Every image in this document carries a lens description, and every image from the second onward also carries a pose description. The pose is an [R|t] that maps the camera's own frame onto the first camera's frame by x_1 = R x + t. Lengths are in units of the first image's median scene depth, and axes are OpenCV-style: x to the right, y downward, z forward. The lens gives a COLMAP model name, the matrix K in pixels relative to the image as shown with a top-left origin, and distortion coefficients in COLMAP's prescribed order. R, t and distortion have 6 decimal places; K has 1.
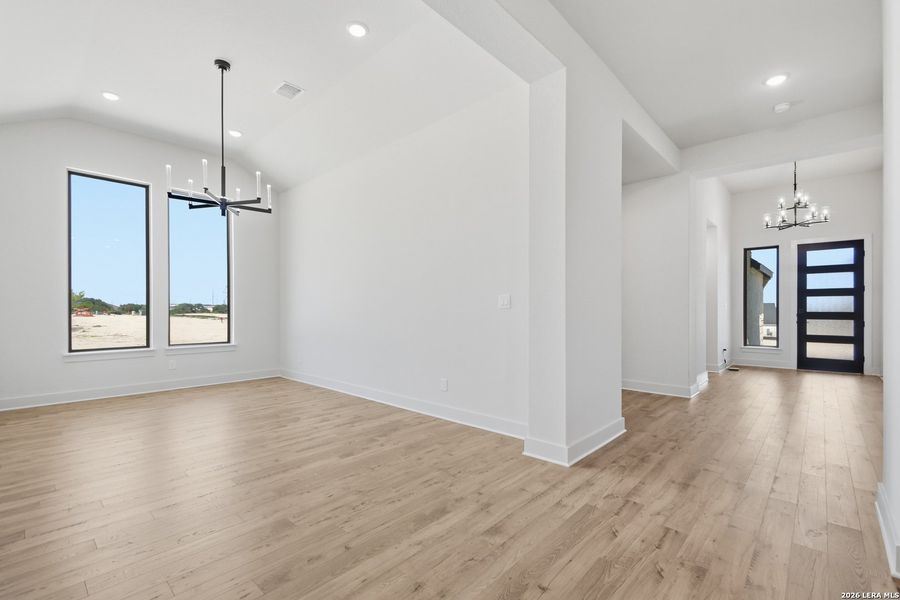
lens RADIAL K [[396.0, 0, 451.4], [0, 396.0, 311.4], [0, 0, 1]] dist [0.029288, -0.023024]
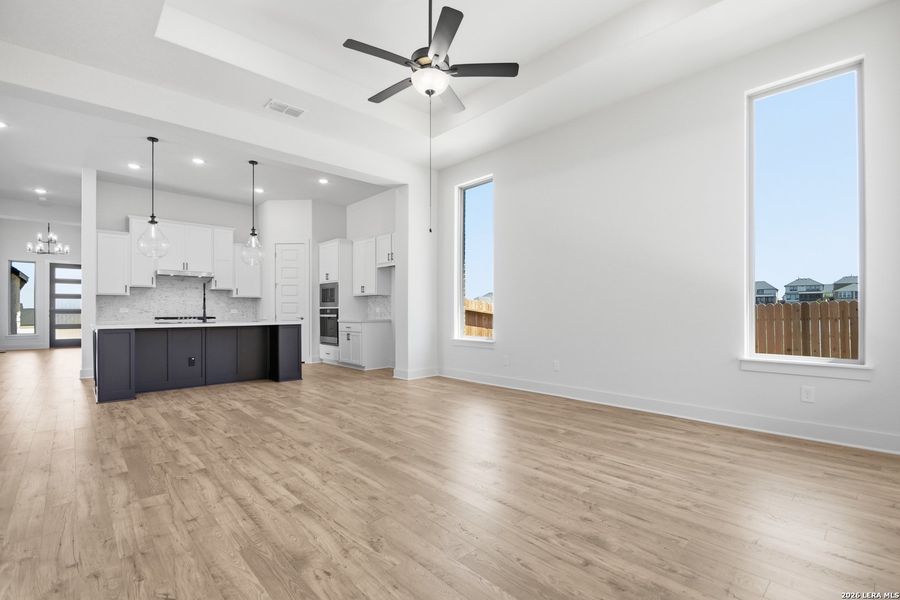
lens RADIAL K [[403.3, 0, 449.8], [0, 403.3, 309.7], [0, 0, 1]] dist [0.023939, -0.025234]
pose [[0.073363, 0.006779, 0.997282, -0.545838], [0.002220, 0.999973, -0.006961, 0.019054], [-0.997303, 0.002725, 0.073346, -0.626964]]
